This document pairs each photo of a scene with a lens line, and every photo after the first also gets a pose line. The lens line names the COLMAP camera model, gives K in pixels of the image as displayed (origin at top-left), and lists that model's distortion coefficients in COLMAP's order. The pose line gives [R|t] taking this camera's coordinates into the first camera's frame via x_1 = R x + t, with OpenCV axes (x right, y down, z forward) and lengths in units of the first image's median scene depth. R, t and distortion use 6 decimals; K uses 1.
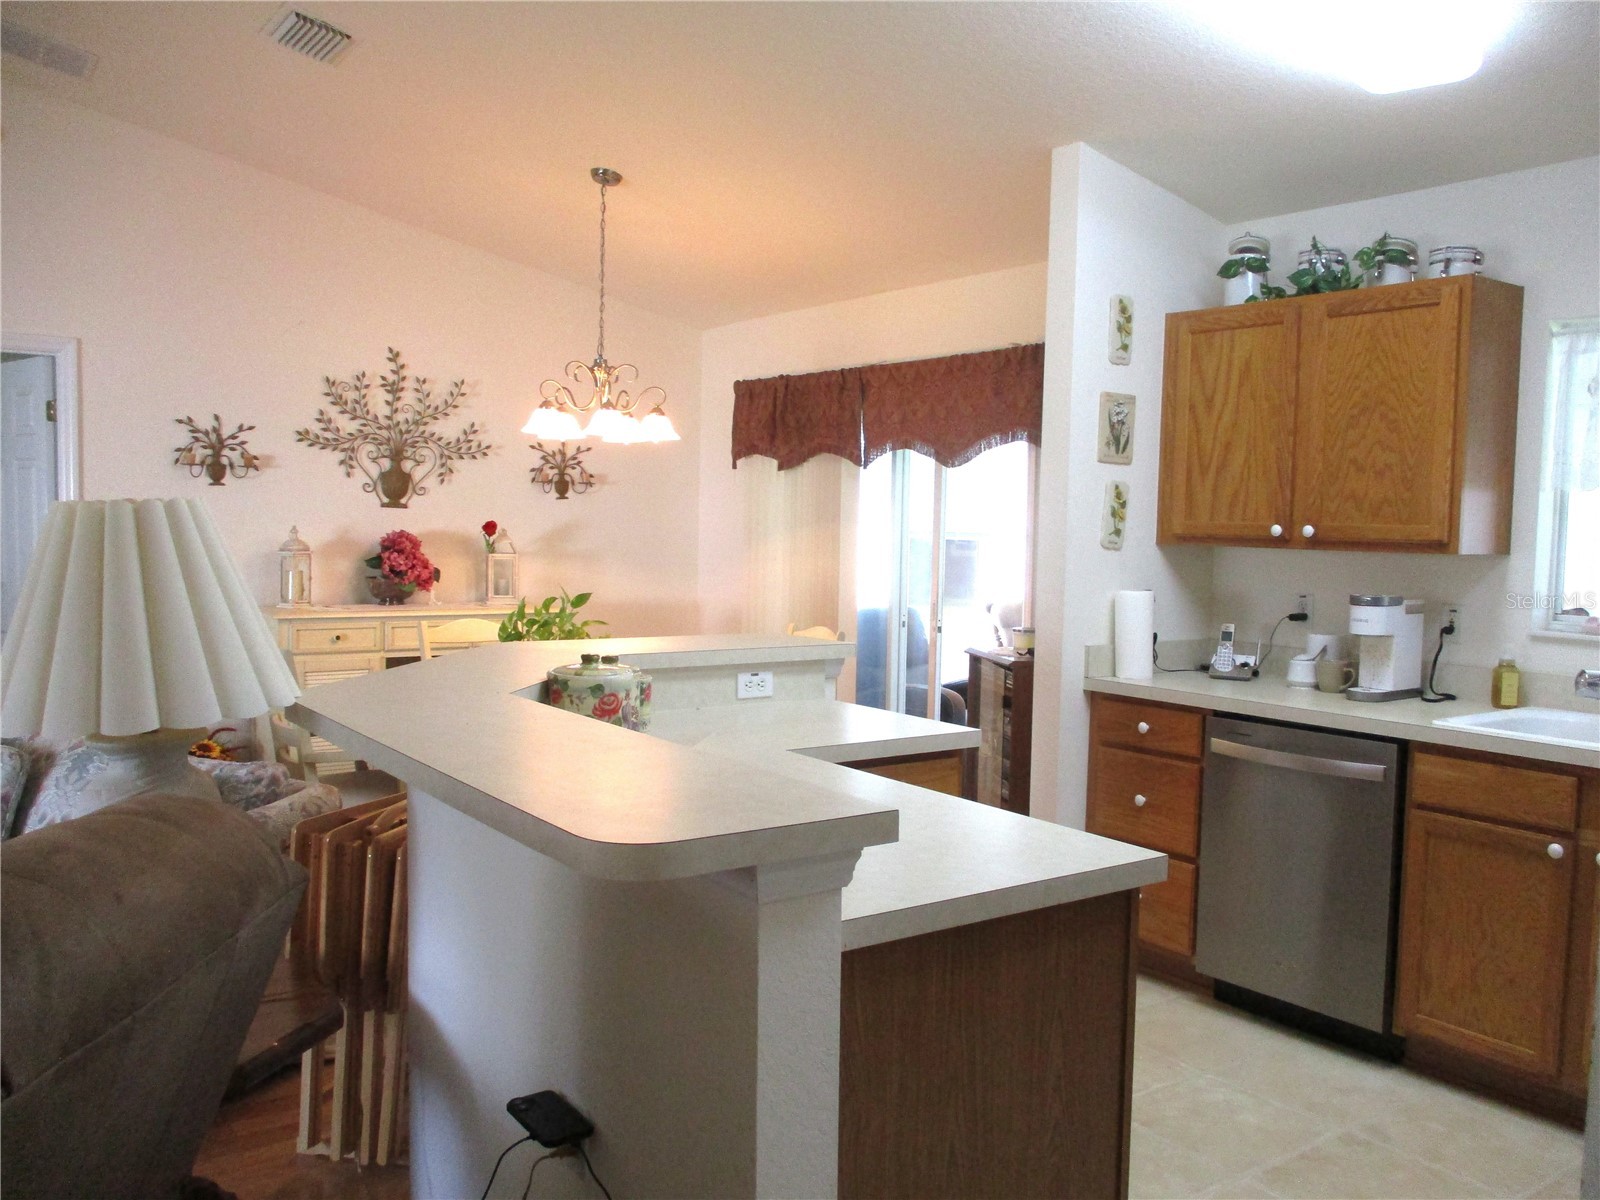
lens RADIAL K [[1334.8, 0, 807.9], [0, 1334.8, 605.9], [0, 0, 1]] dist [-0.027703, 0.014077]
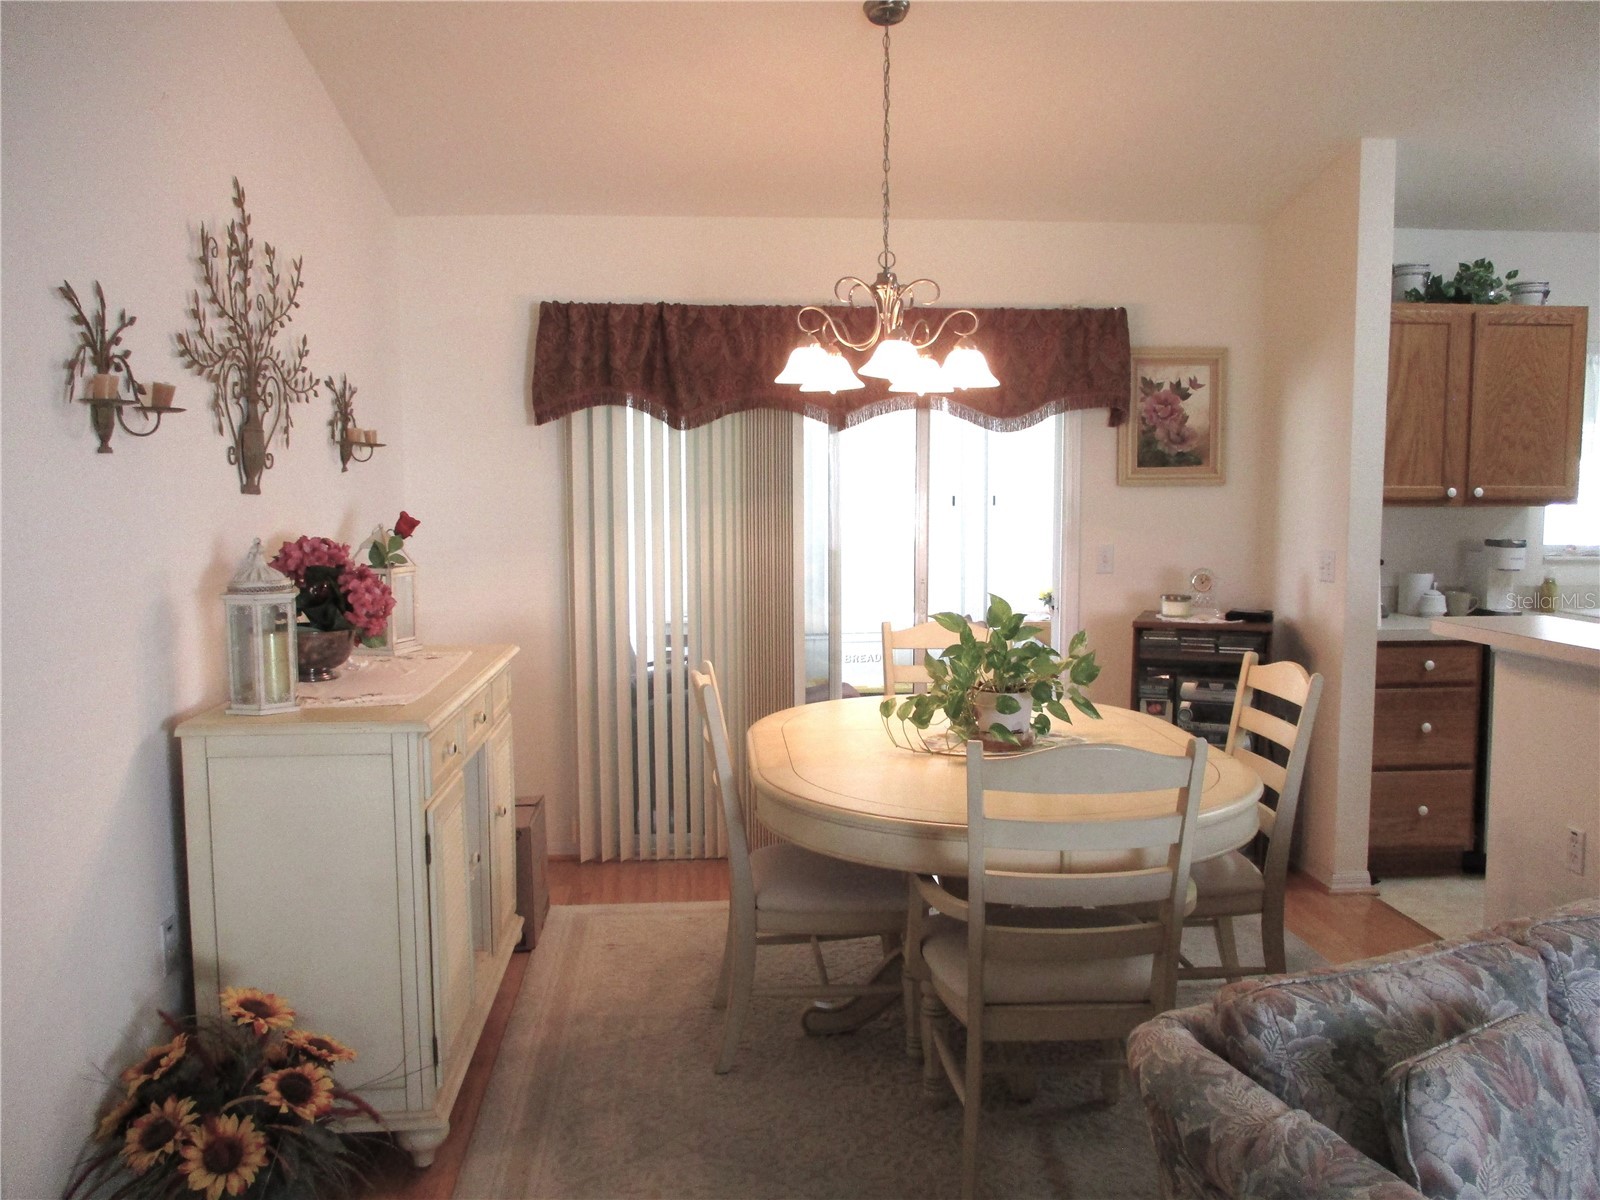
lens RADIAL K [[1334.8, 0, 801.7], [0, 1334.8, 606.2], [0, 0, 1]] dist [-0.027703, 0.014077]
pose [[0.515041, -0.100696, 0.851230, -0.673255], [0.069530, 0.994711, 0.075600, -0.056919], [-0.854341, 0.020249, 0.519319, 0.575157]]
